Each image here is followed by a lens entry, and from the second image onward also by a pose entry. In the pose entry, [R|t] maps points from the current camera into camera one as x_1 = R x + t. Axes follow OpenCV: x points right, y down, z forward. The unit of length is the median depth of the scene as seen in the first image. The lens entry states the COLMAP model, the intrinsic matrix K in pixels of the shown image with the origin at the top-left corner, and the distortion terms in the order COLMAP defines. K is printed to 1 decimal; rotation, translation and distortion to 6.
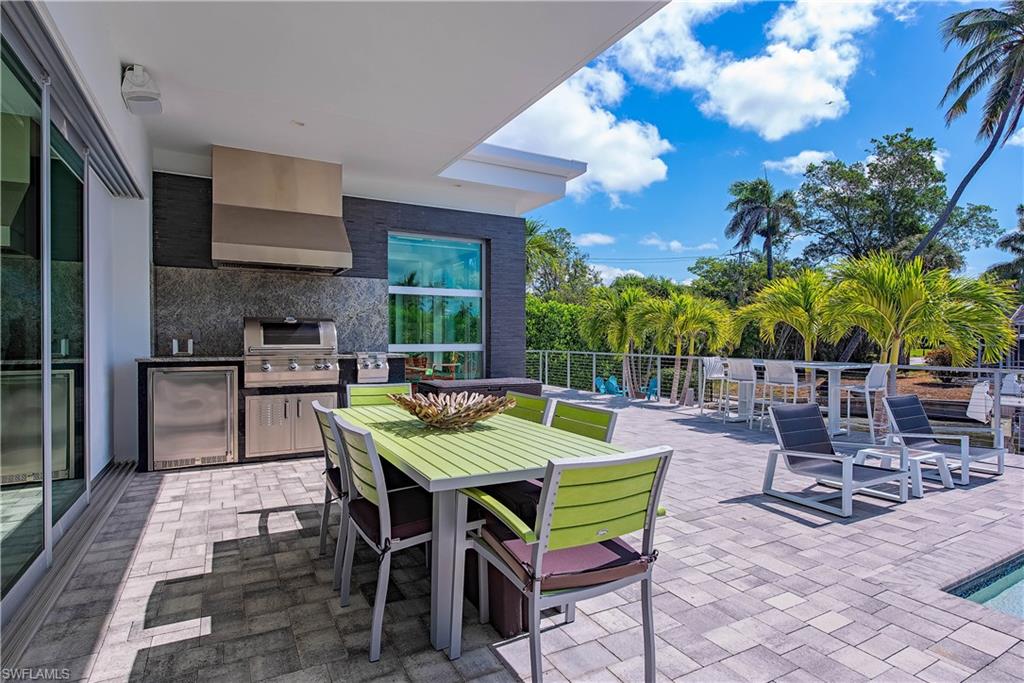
lens RADIAL K [[522.5, 0, 515.7], [0, 522.5, 342.4], [0, 0, 1]] dist [0.003921, 0.000302]
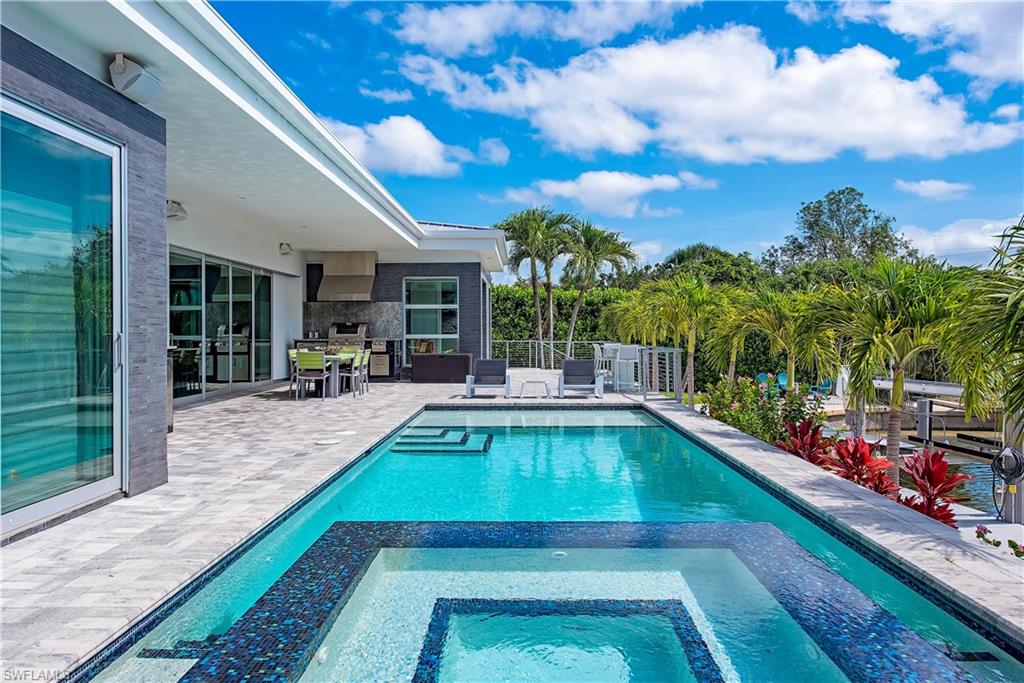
lens RADIAL K [[685.5, 0, 509.9], [0, 685.5, 338.9], [0, 0, 1]] dist [-0.006538, -0.000546]
pose [[0.864685, 0.002971, -0.502306, 1.656568], [-0.001585, 0.999994, 0.003187, 0.012930], [0.502312, -0.001960, 0.864684, -1.226371]]
